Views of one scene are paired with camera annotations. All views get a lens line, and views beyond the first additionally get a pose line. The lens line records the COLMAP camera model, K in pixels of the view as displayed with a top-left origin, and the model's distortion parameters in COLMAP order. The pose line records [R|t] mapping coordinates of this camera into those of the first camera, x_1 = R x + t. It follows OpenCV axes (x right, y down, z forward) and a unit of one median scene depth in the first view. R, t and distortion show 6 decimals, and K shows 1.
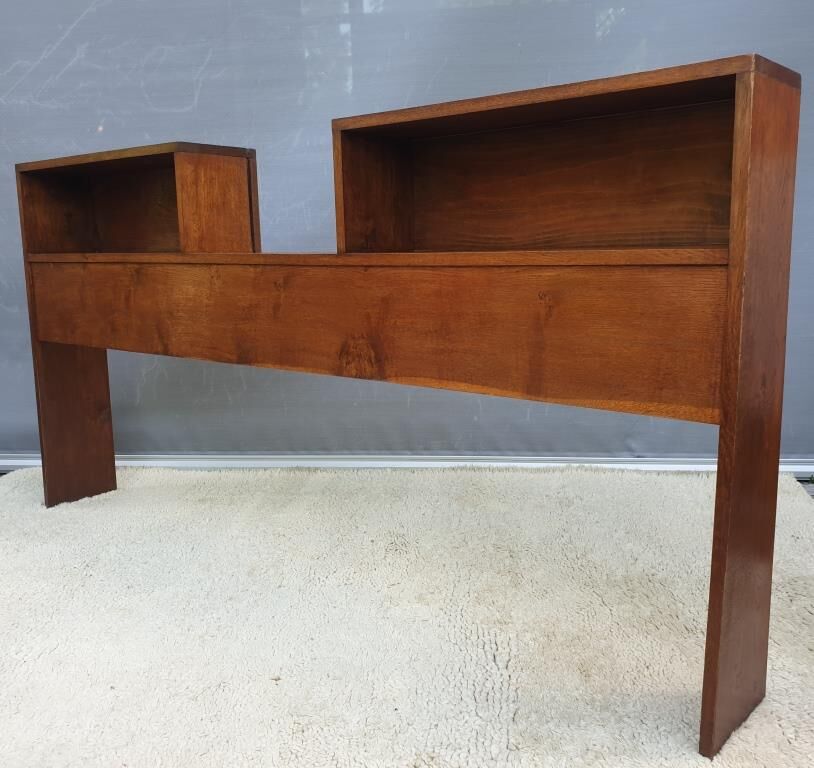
lens RADIAL K [[795.7, 0, 416.9], [0, 795.7, 384.5], [0, 0, 1]] dist [0.113639, -0.254624]
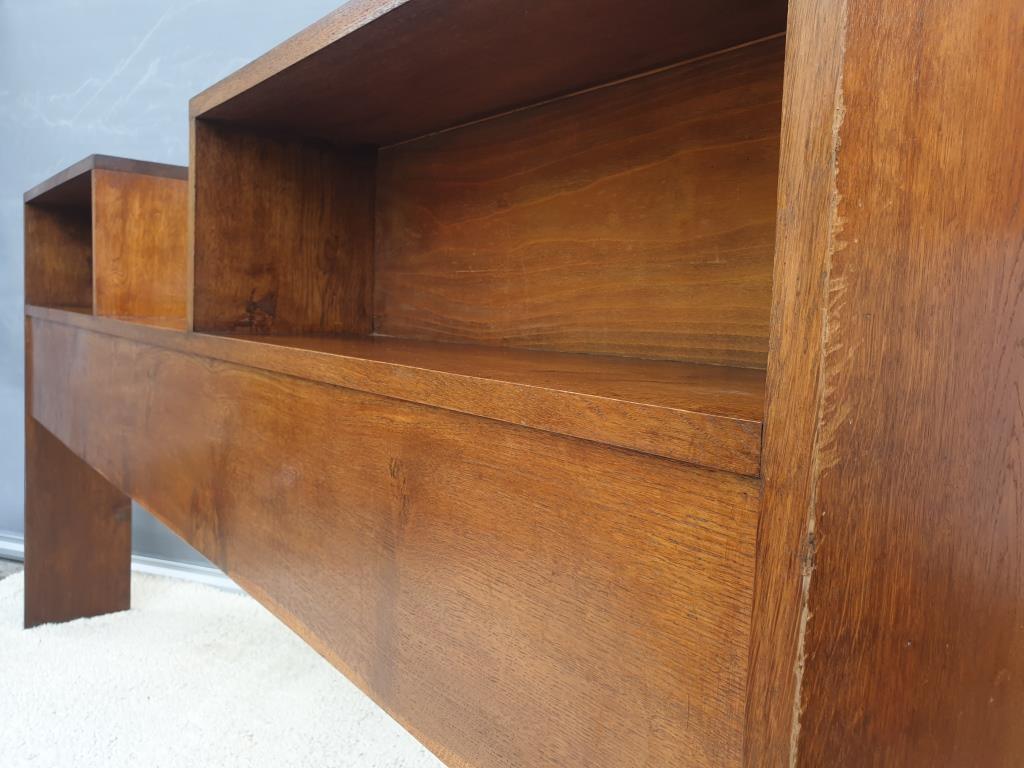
lens RADIAL K [[803.9, 0, 529.4], [0, 803.9, 380.3], [0, 0, 1]] dist [0.001818, -0.007057]
pose [[0.973060, 0.078986, -0.216599, 0.256687], [-0.098939, 0.991638, -0.082860, -0.106037], [0.208243, 0.102058, 0.972738, 0.498469]]
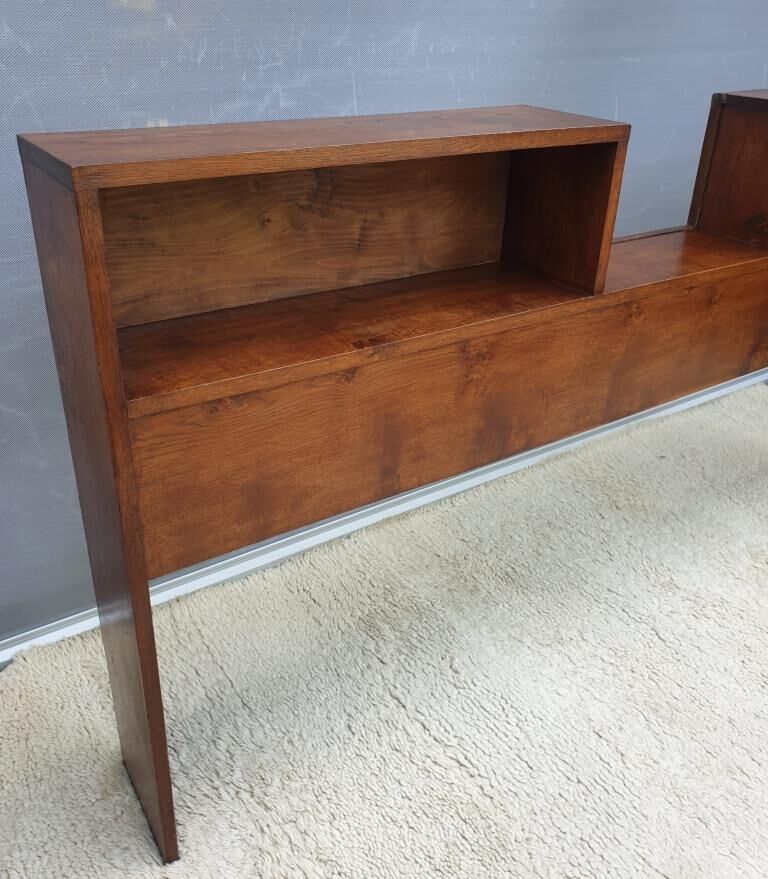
lens RADIAL K [[814.8, 0, 379.6], [0, 814.8, 421.3], [0, 0, 1]] dist [0.053215, -0.004840]
pose [[0.311811, -0.419982, 0.852285, -1.141059], [0.130658, 0.907437, 0.399358, -0.427607], [-0.941118, -0.013166, 0.337823, 1.107942]]
